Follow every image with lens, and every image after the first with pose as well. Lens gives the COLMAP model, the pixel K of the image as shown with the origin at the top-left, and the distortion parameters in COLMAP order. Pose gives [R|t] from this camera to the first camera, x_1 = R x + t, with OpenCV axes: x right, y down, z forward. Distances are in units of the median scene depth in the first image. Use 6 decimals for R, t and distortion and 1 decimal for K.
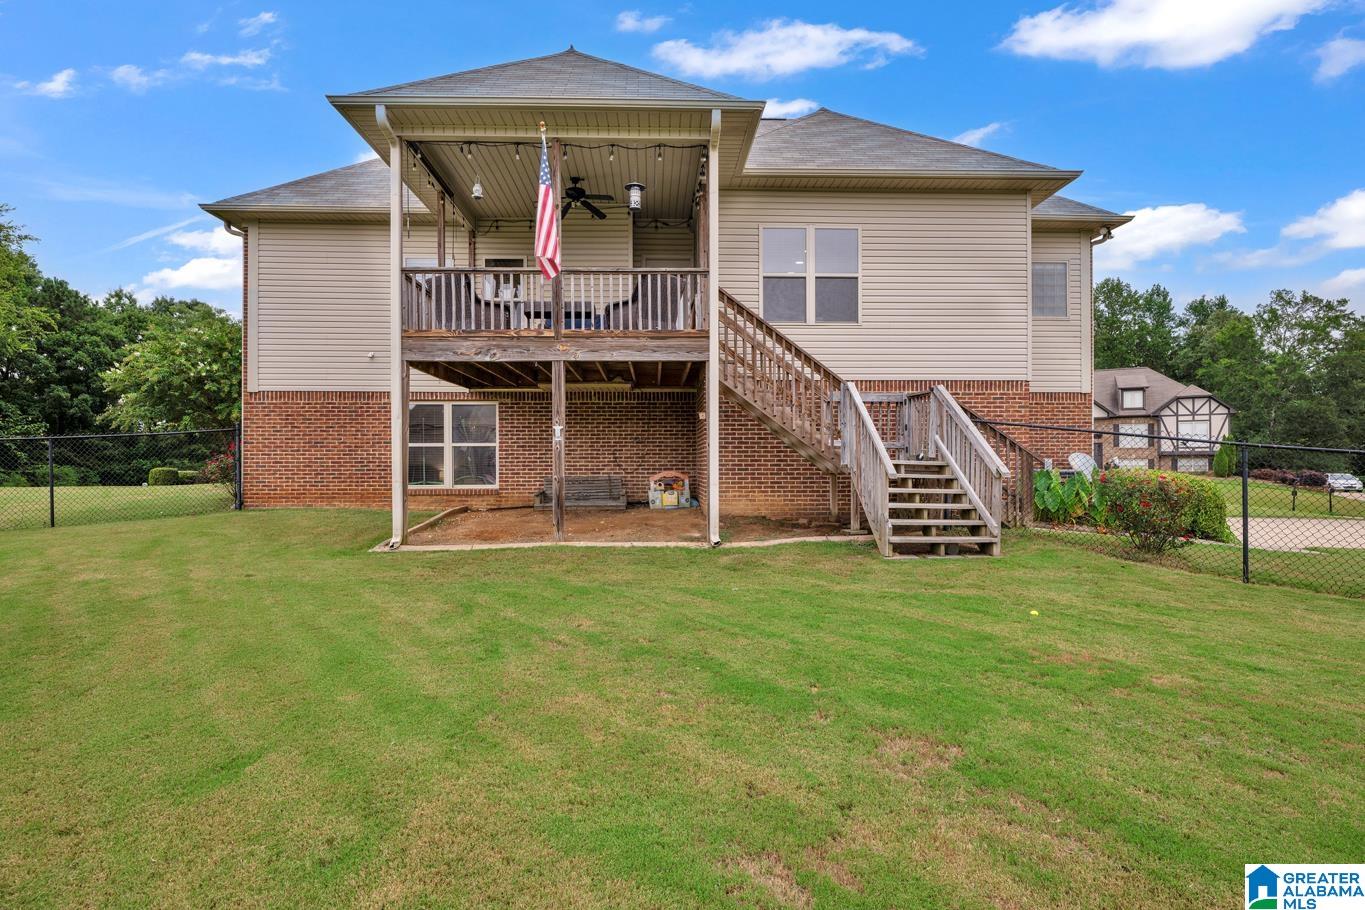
lens RADIAL K [[694.0, 0, 682.5], [0, 694.0, 455.0], [0, 0, 1]] dist [0.000213, -0.000466]
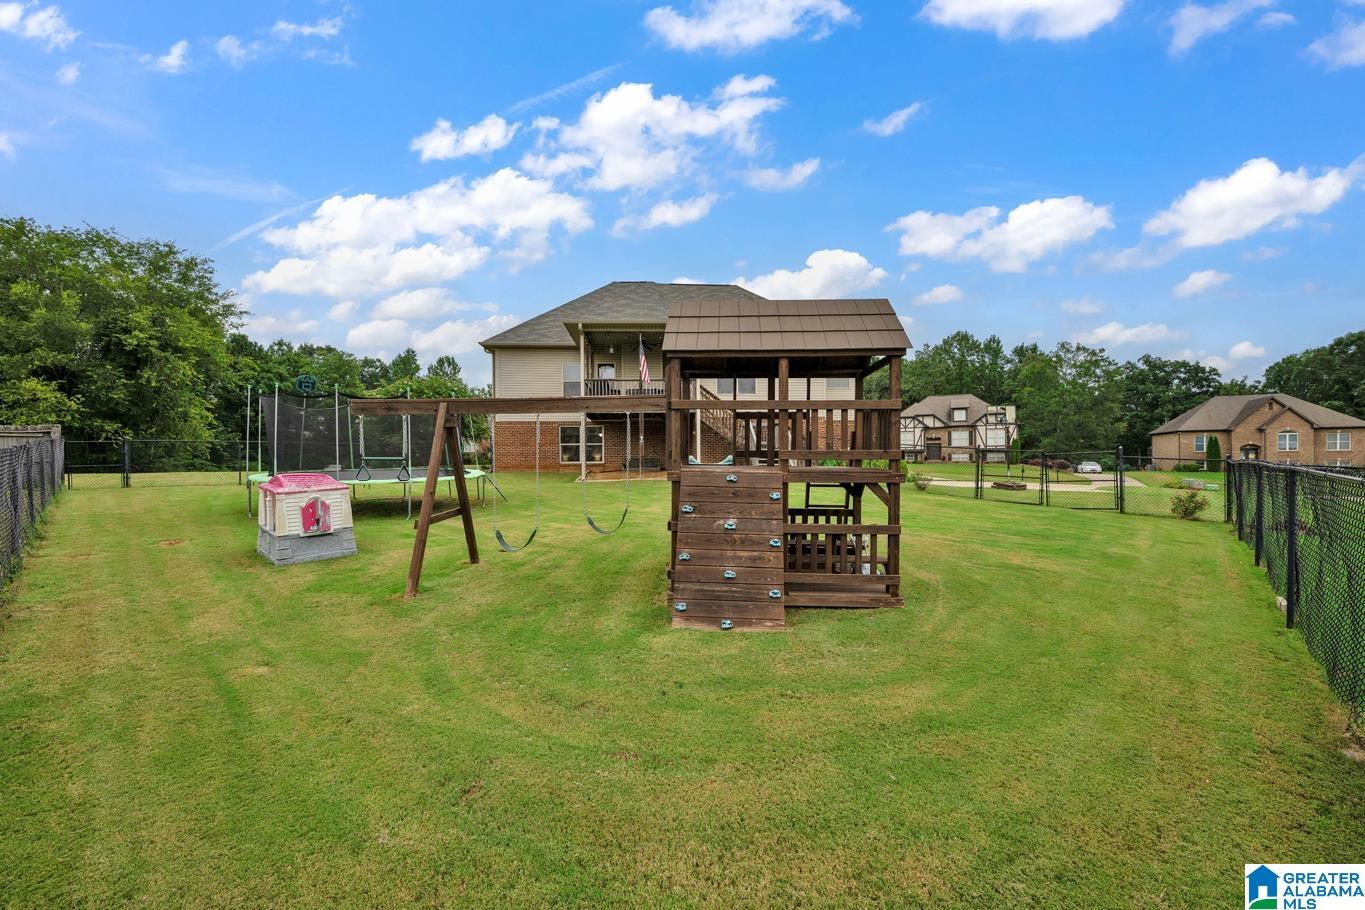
lens RADIAL K [[537.6, 0, 681.1], [0, 537.6, 457.9], [0, 0, 1]] dist [-0.001198, 0.000120]
pose [[0.999512, -0.005051, 0.030839, -0.012617], [0.004851, 0.999967, 0.006562, 0.004084], [-0.030871, -0.006409, 0.999503, -0.158388]]
